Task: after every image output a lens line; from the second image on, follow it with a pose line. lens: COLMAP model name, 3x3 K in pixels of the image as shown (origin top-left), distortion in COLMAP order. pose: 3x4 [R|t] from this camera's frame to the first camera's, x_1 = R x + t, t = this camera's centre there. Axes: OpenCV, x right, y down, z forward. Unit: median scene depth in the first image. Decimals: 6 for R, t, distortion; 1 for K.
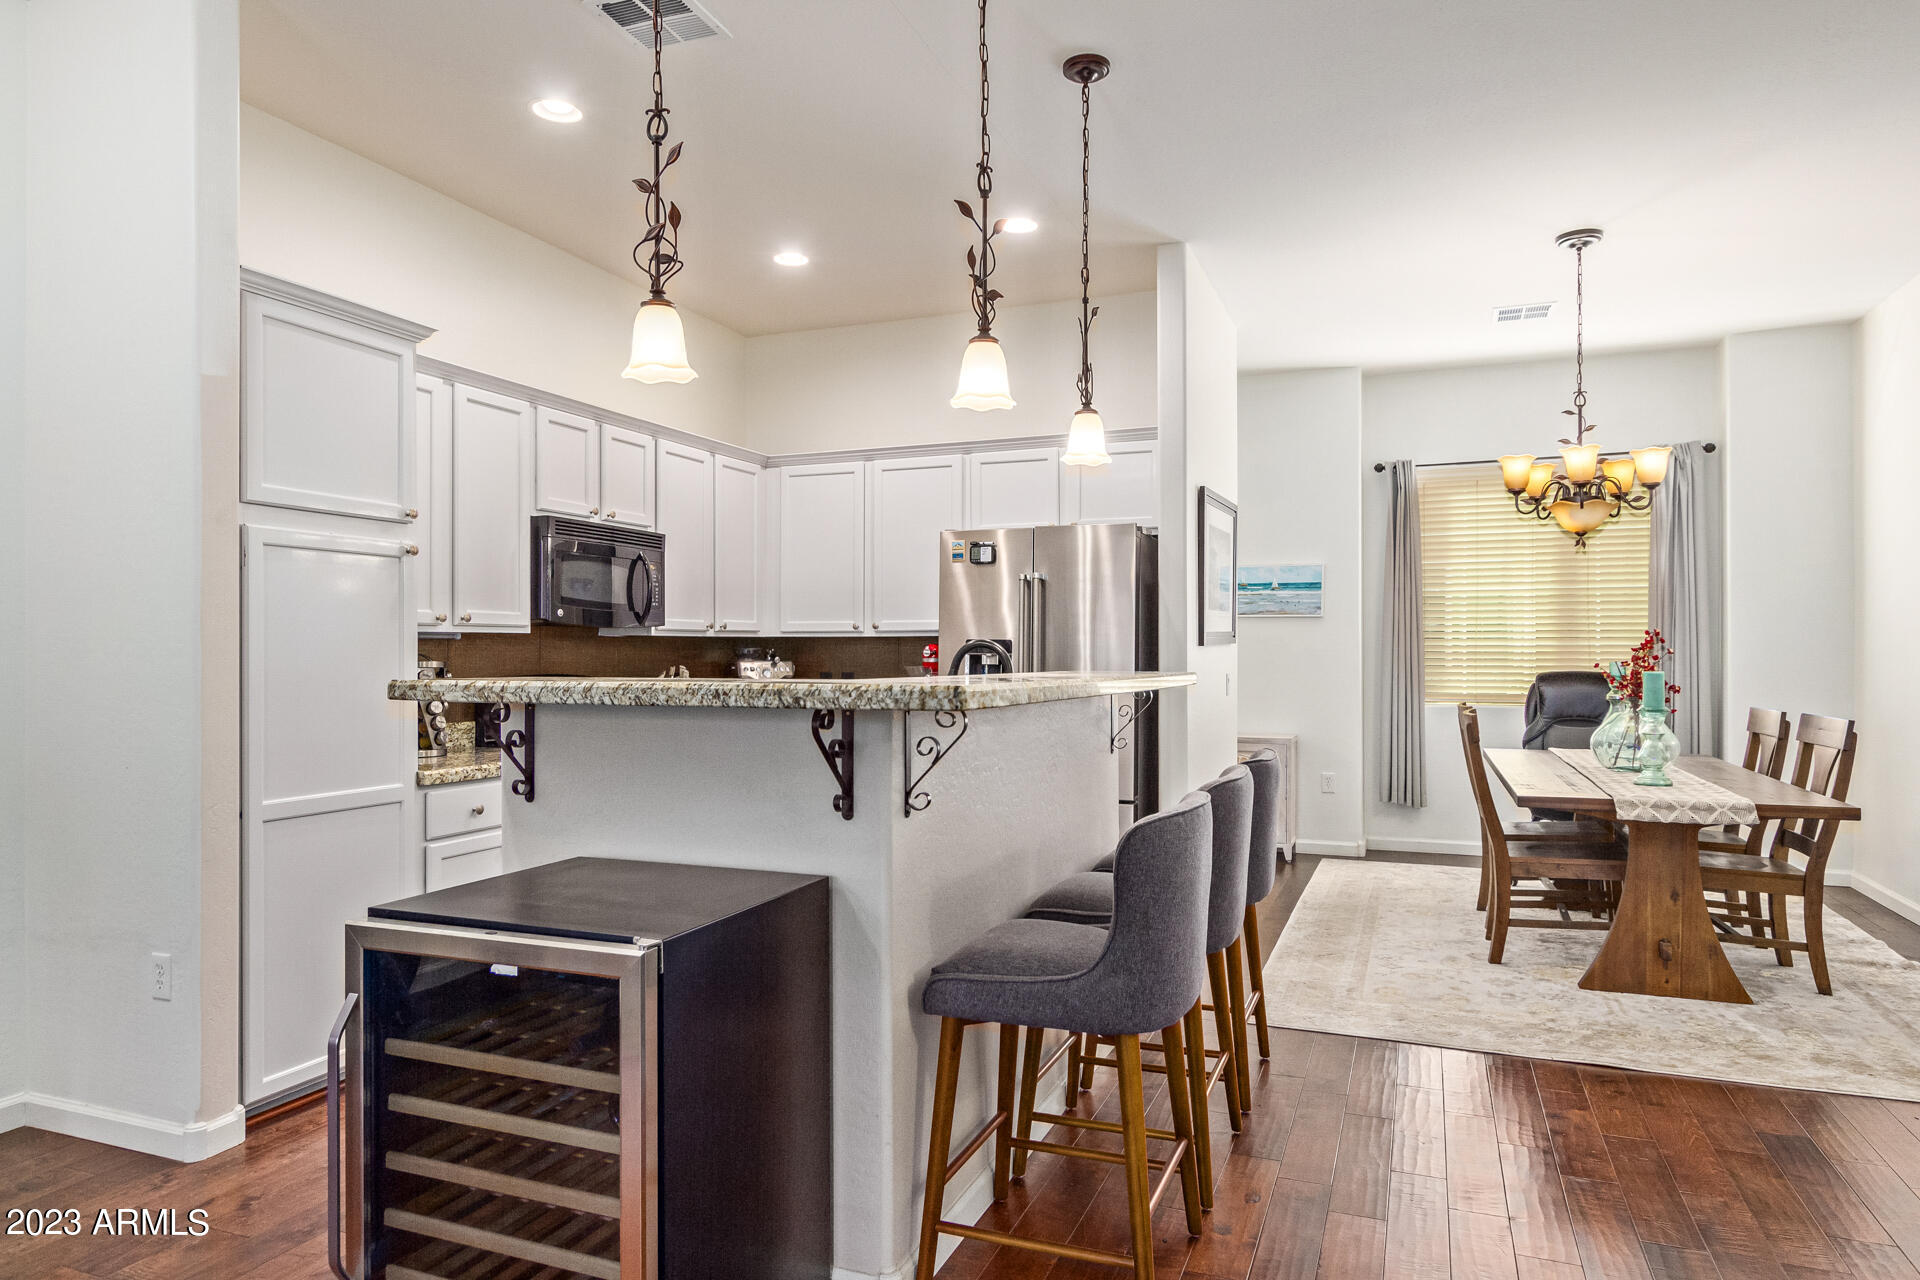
lens RADIAL K [[1155.5, 0, 953.4], [0, 1155.5, 650.5], [0, 0, 1]] dist [-0.004922, -0.003795]
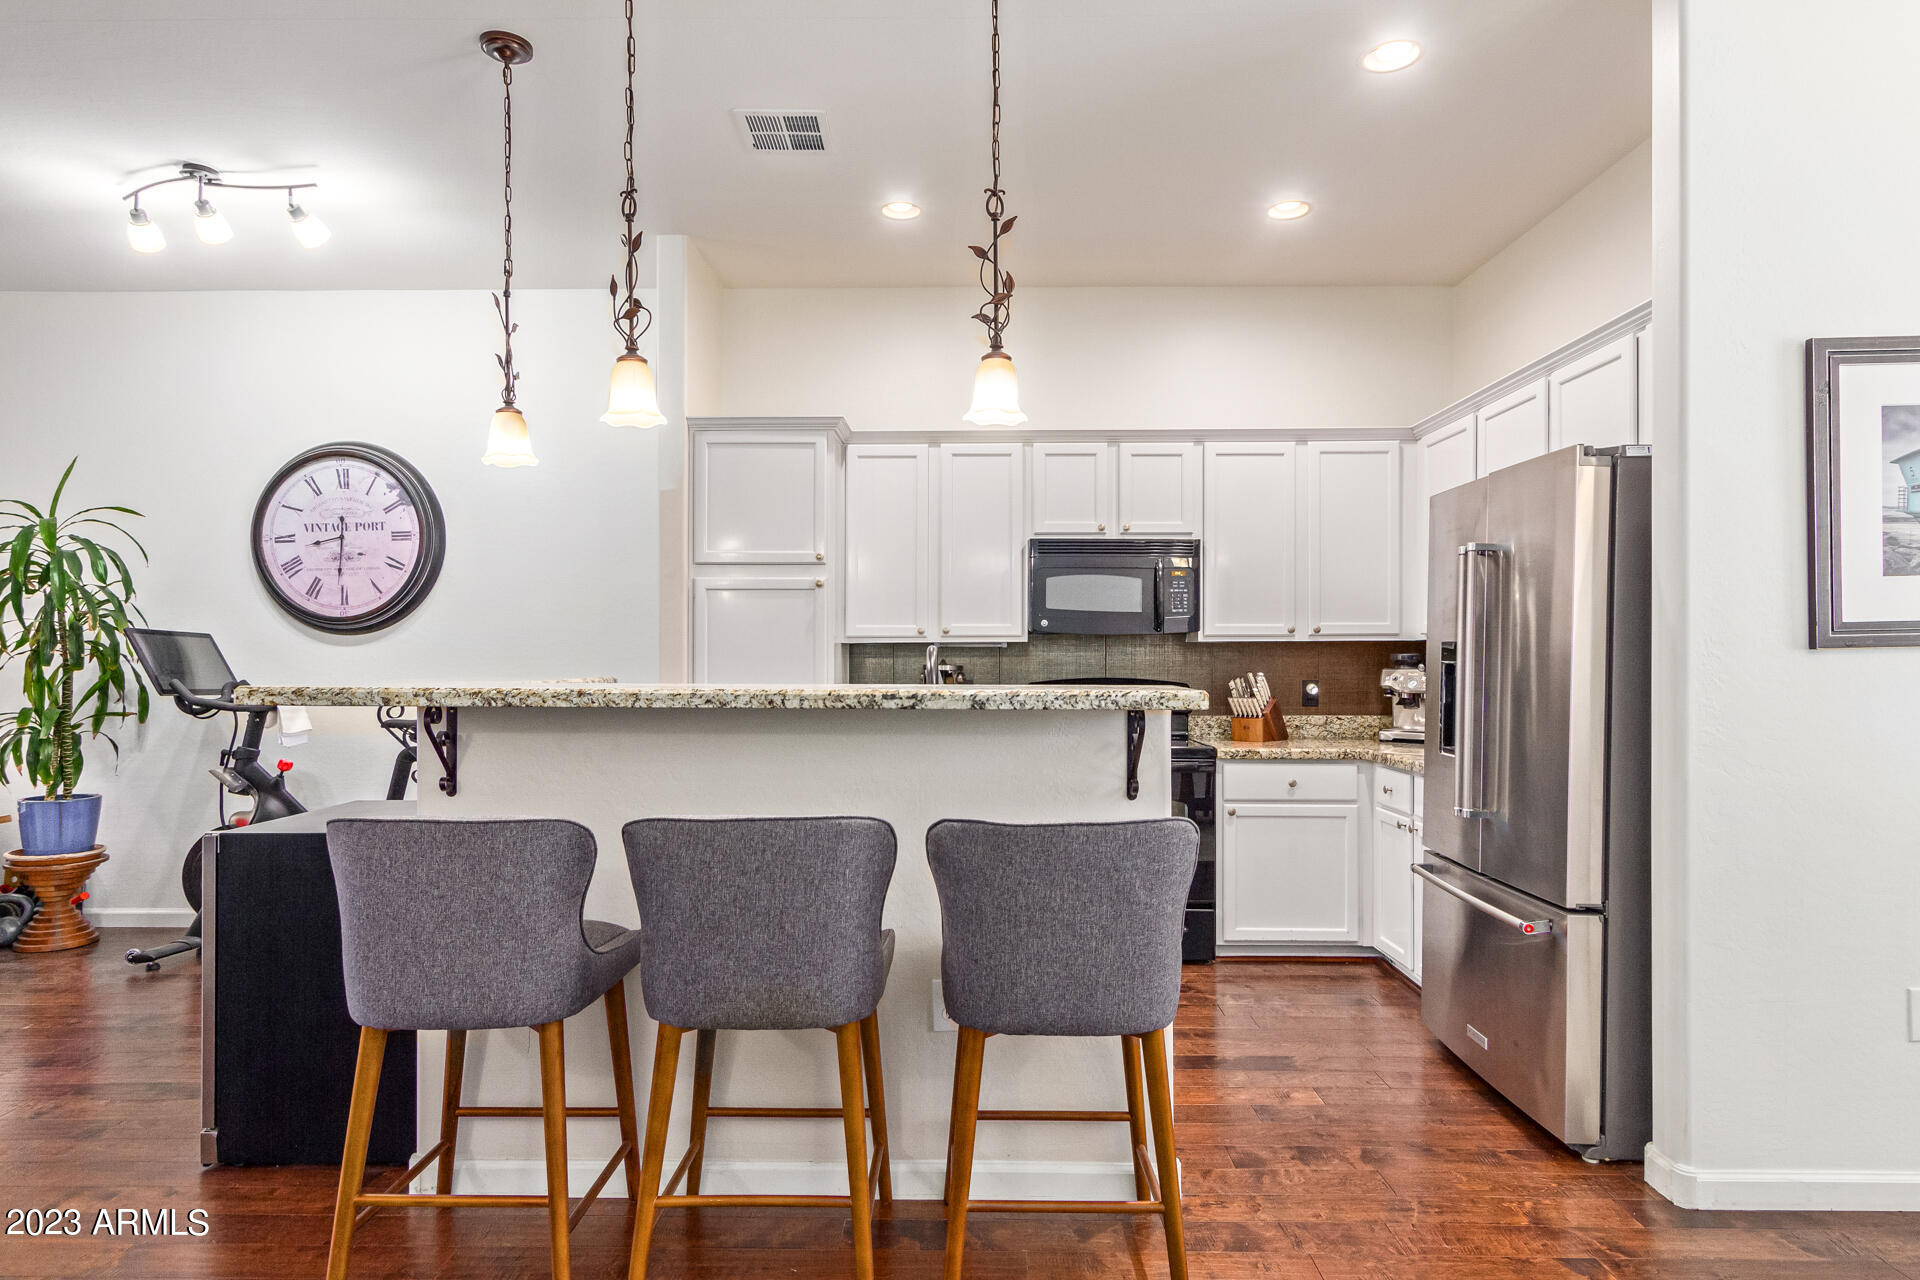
lens RADIAL K [[1021.6, 0, 956.5], [0, 1021.6, 642.8], [0, 0, 1]] dist [0.012544, -0.000154]
pose [[0.389606, -0.011736, -0.920907, 0.536559], [0.002258, 0.999928, -0.011788, -0.001915], [0.920979, 0.002513, 0.389604, 0.515837]]
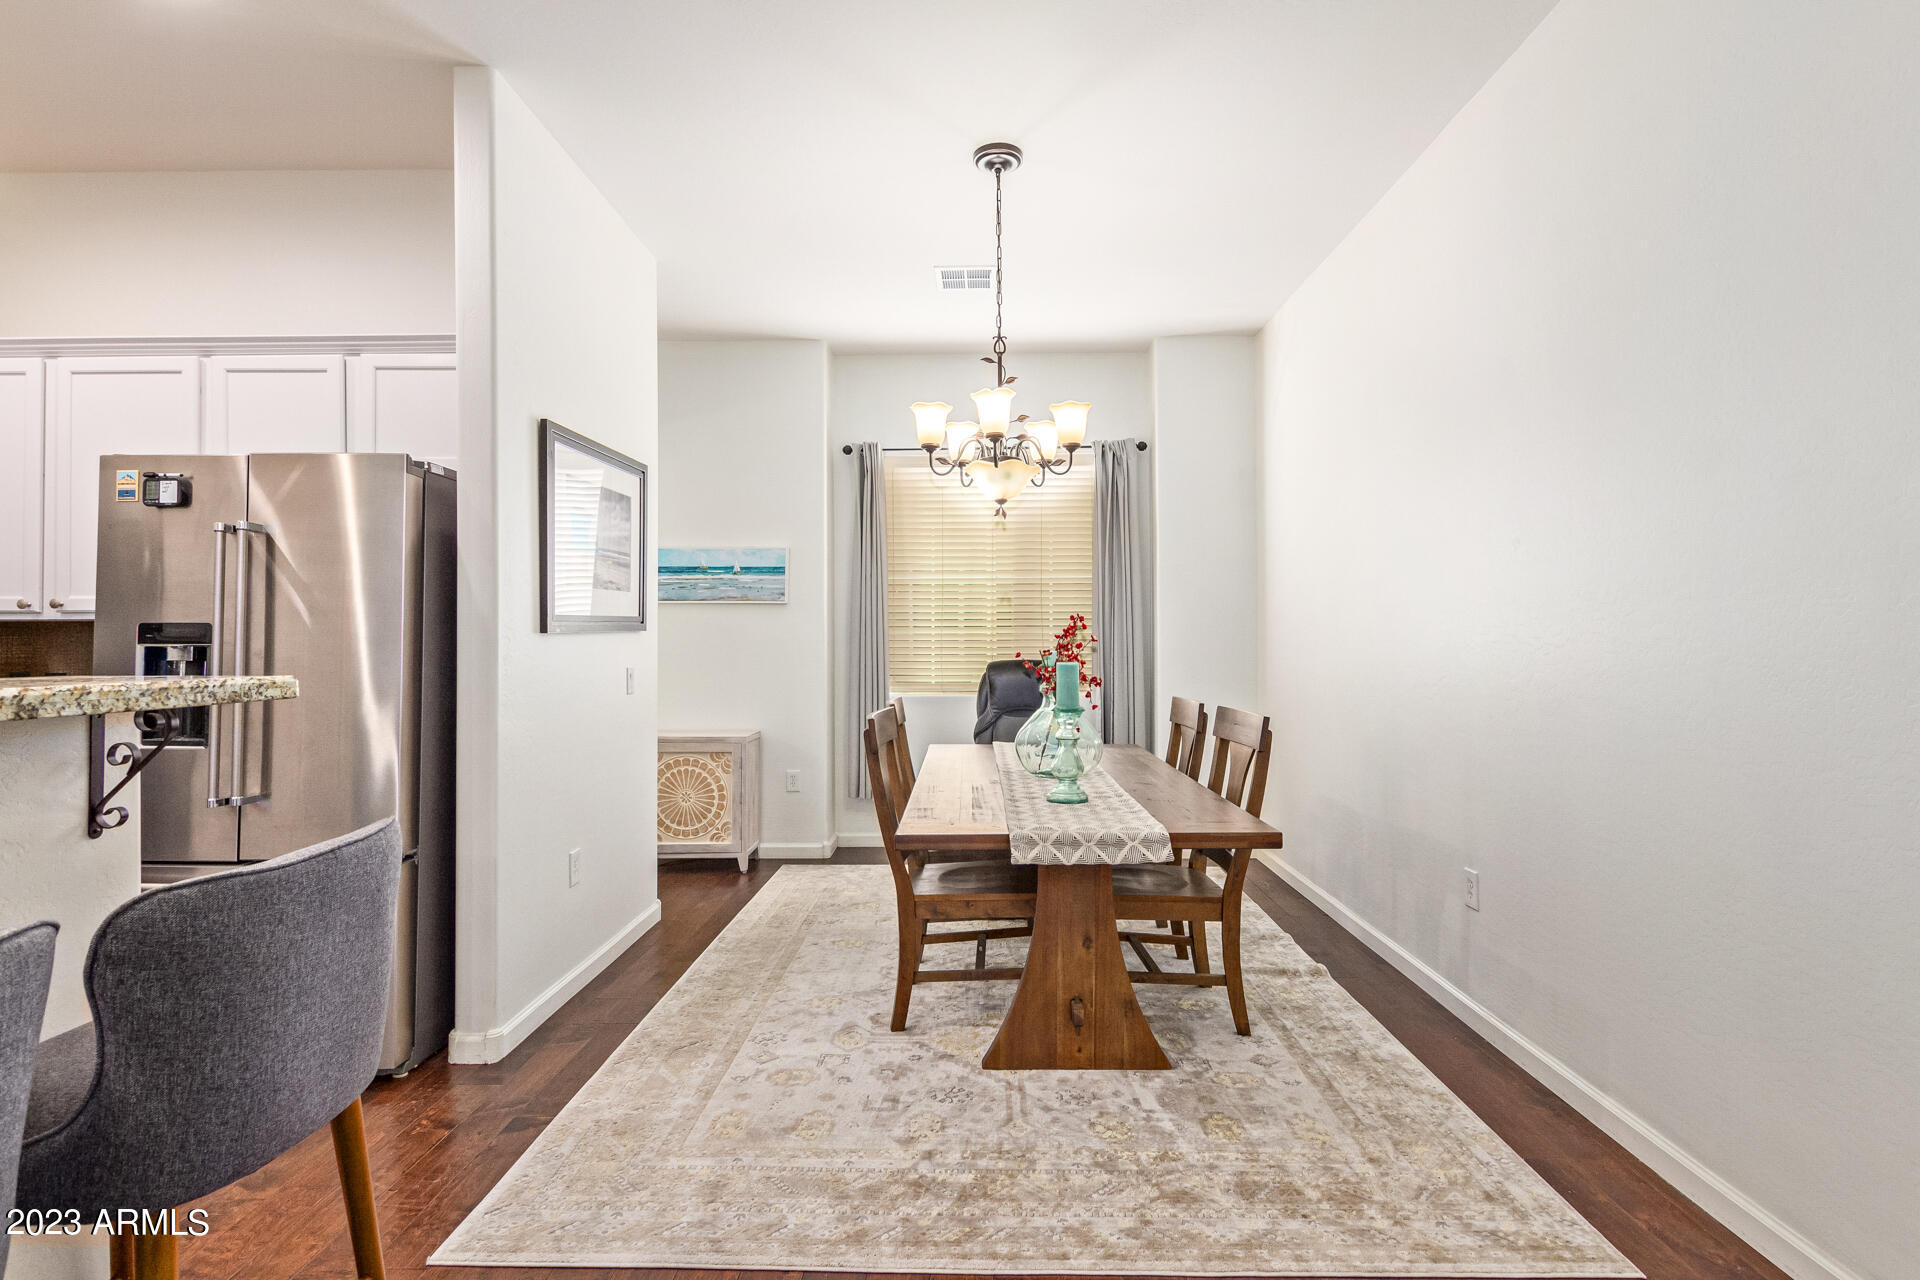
lens RADIAL K [[892.7, 0, 973.1], [0, 892.7, 636.1], [0, 0, 1]] dist [0.005126, -0.000475]
pose [[0.931550, -0.001266, 0.363611, 0.292489], [0.003326, 0.999982, -0.005040, 0.001985], [-0.363598, 0.005904, 0.931537, 0.401866]]
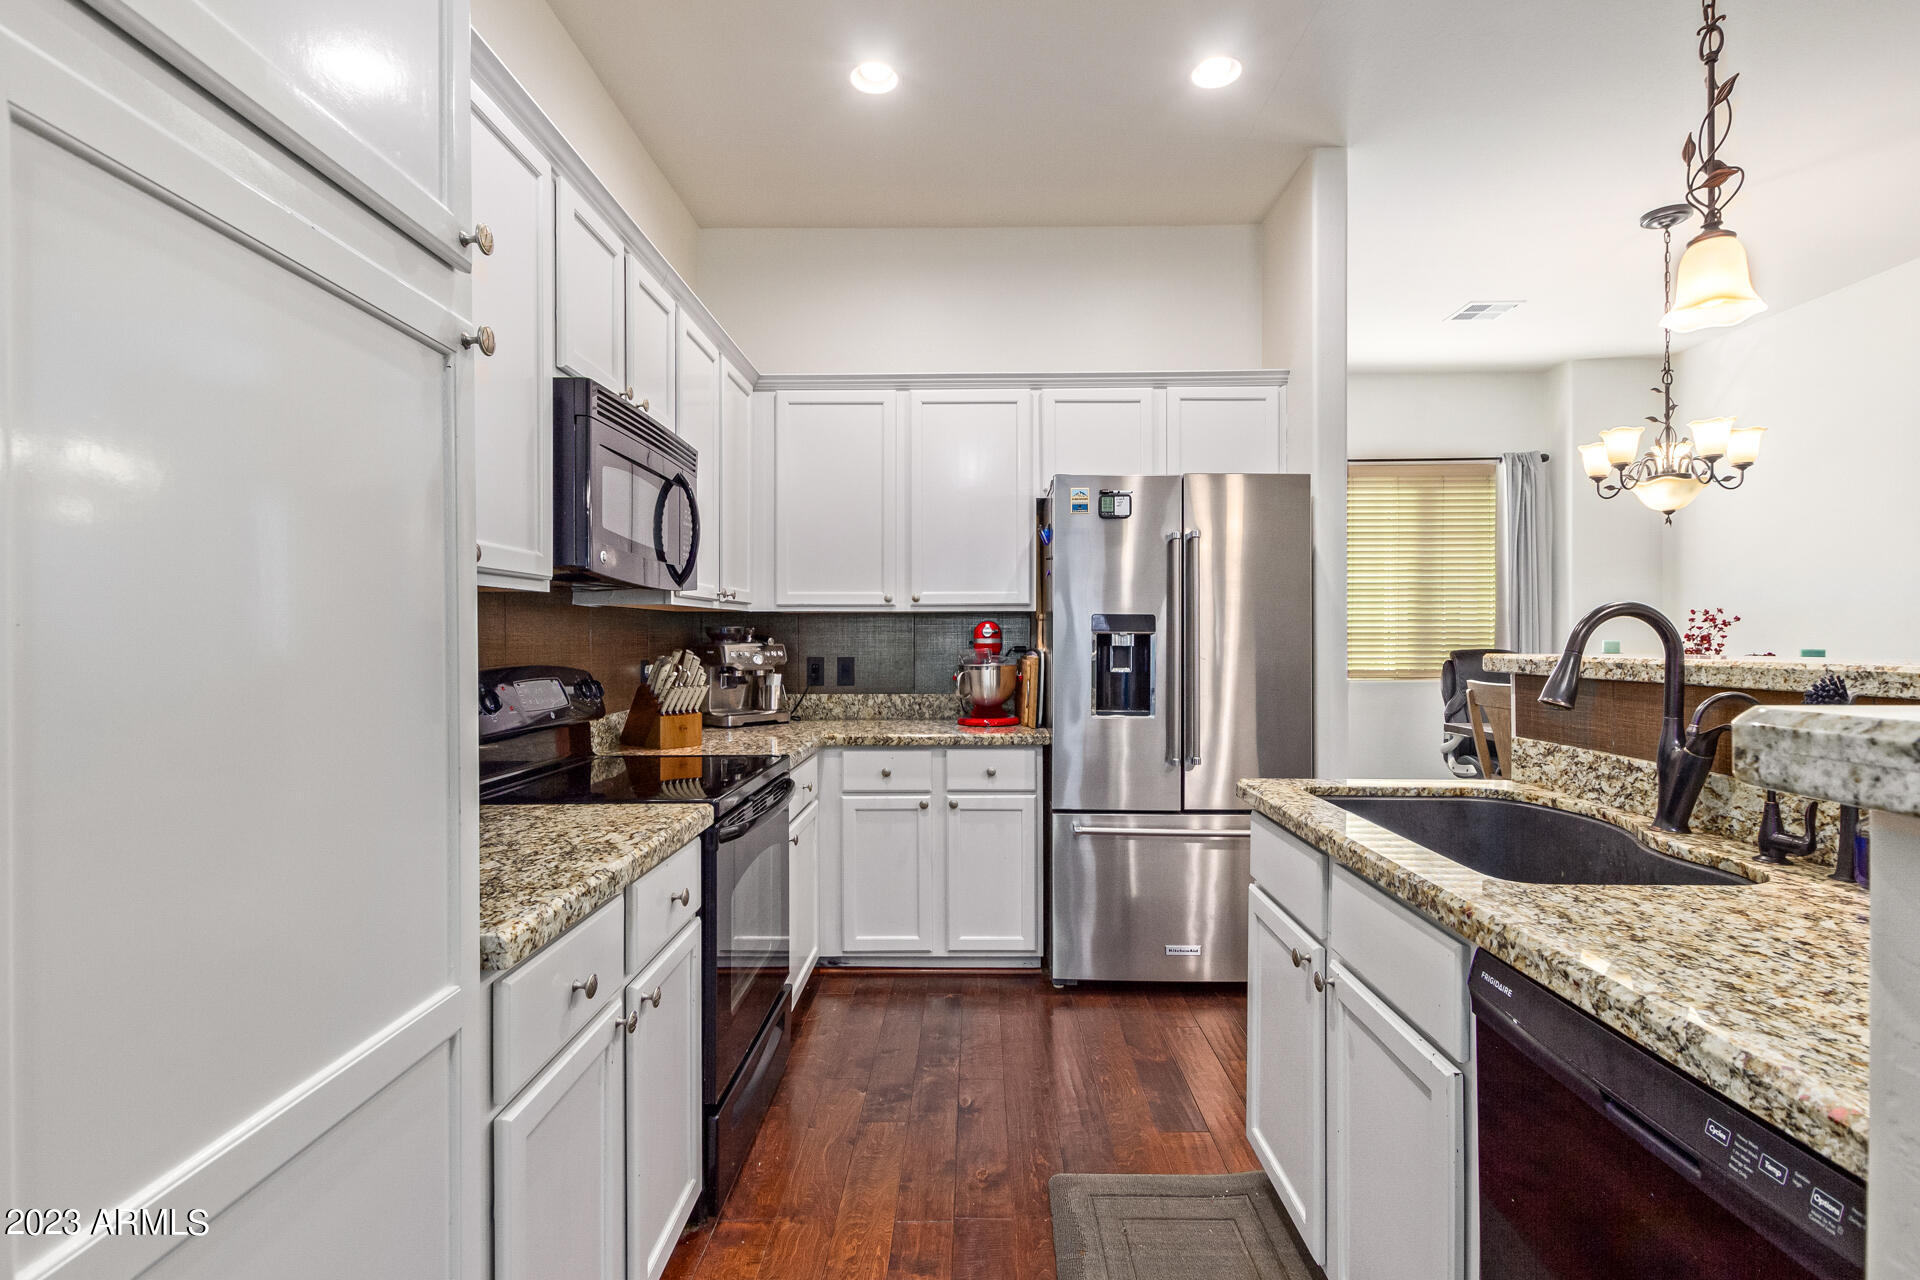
lens RADIAL K [[892.7, 0, 950.6], [0, 892.7, 642.1], [0, 0, 1]] dist [0.005126, -0.000475]
pose [[0.930068, -0.003963, 0.367366, -0.333547], [0.001813, 0.999979, 0.006197, 0.006055], [-0.367383, -0.005098, 0.930056, 0.521522]]
